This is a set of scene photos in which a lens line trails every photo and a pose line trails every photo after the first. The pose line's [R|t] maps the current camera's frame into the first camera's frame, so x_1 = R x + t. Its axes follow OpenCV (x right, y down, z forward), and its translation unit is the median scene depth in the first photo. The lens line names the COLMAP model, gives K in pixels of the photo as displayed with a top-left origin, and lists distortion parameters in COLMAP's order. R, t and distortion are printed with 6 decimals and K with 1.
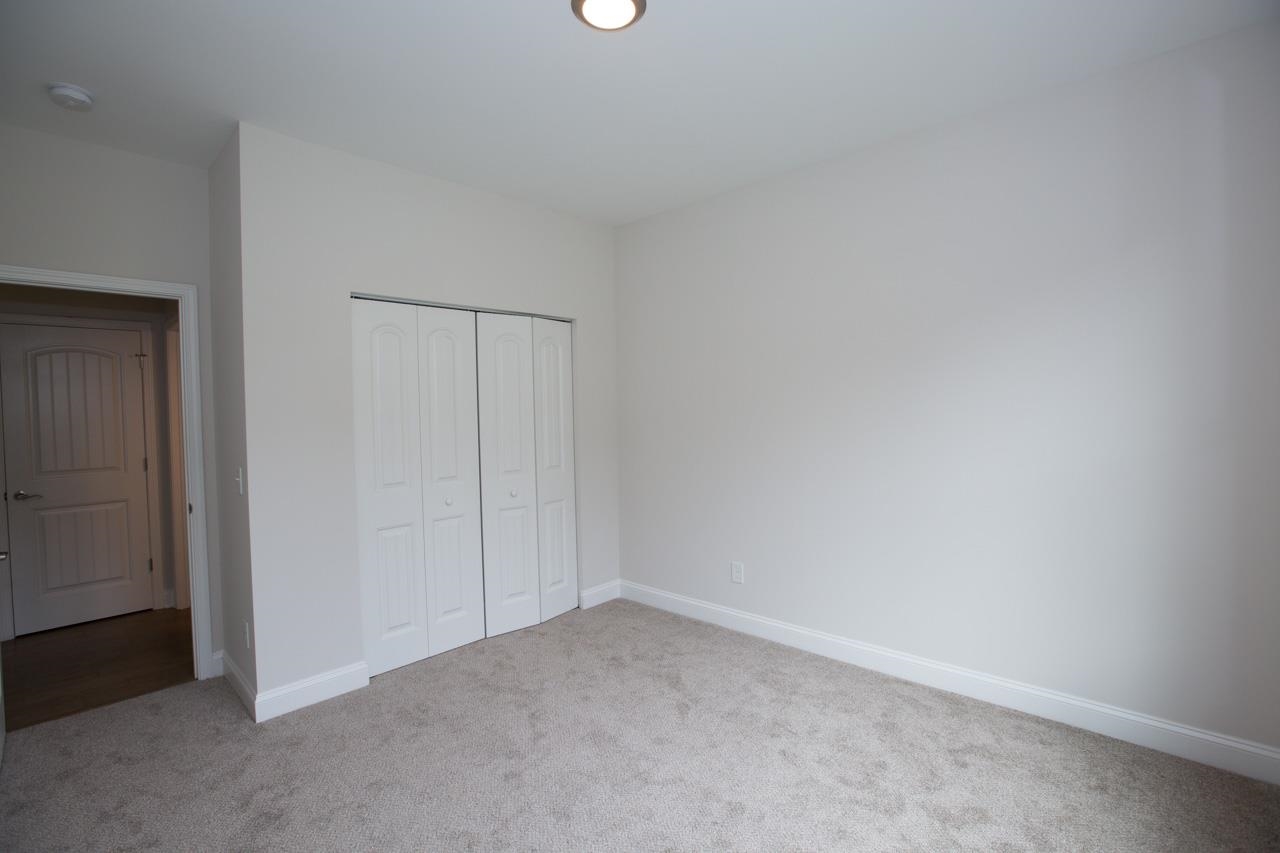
lens RADIAL K [[596.5, 0, 643.7], [0, 596.5, 417.0], [0, 0, 1]] dist [-0.014634, 0.007060]
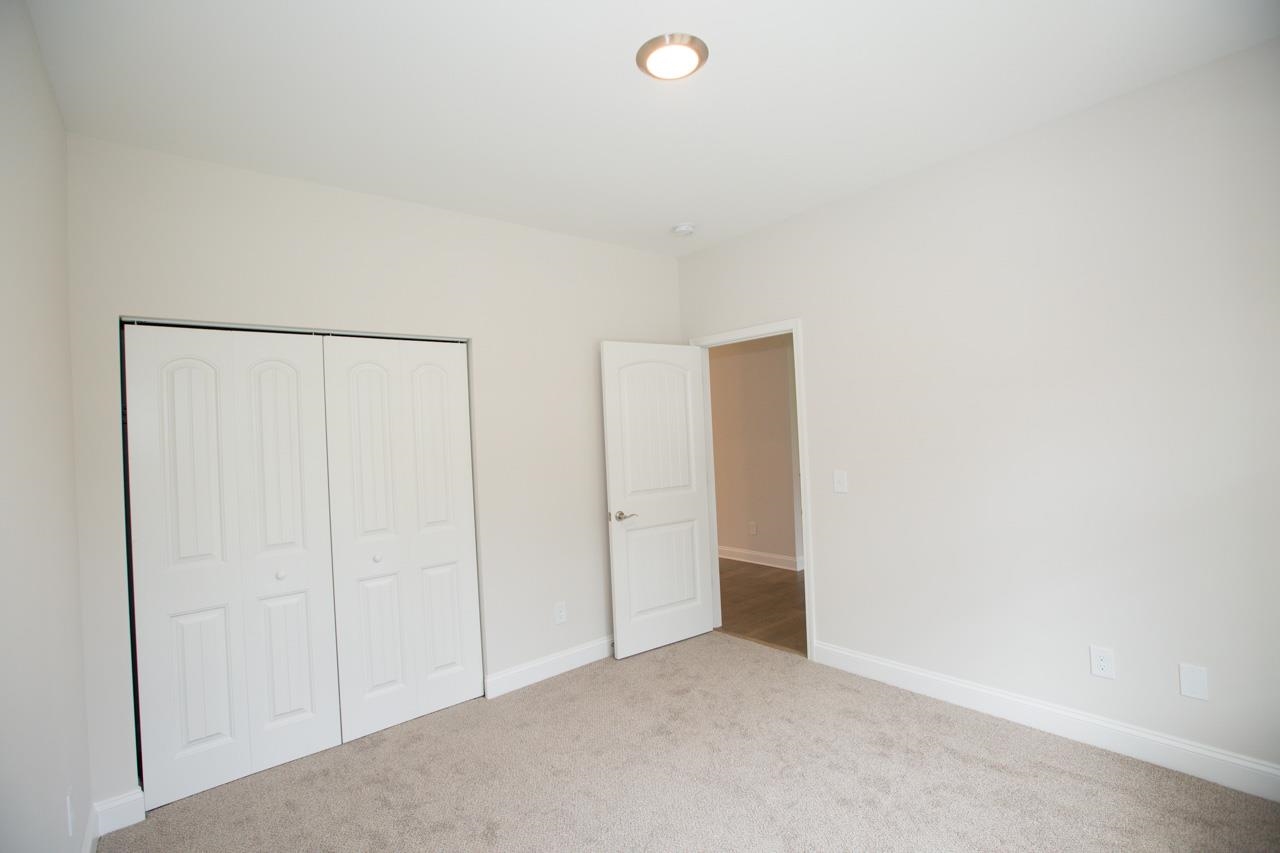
lens RADIAL K [[596.5, 0, 637.6], [0, 596.5, 436.5], [0, 0, 1]] dist [-0.014634, 0.007060]
pose [[0.990963, -0.039904, -0.128065, 0.213769], [0.038059, 0.999134, -0.016824, -0.008202], [0.128626, 0.011798, 0.991623, 0.228873]]
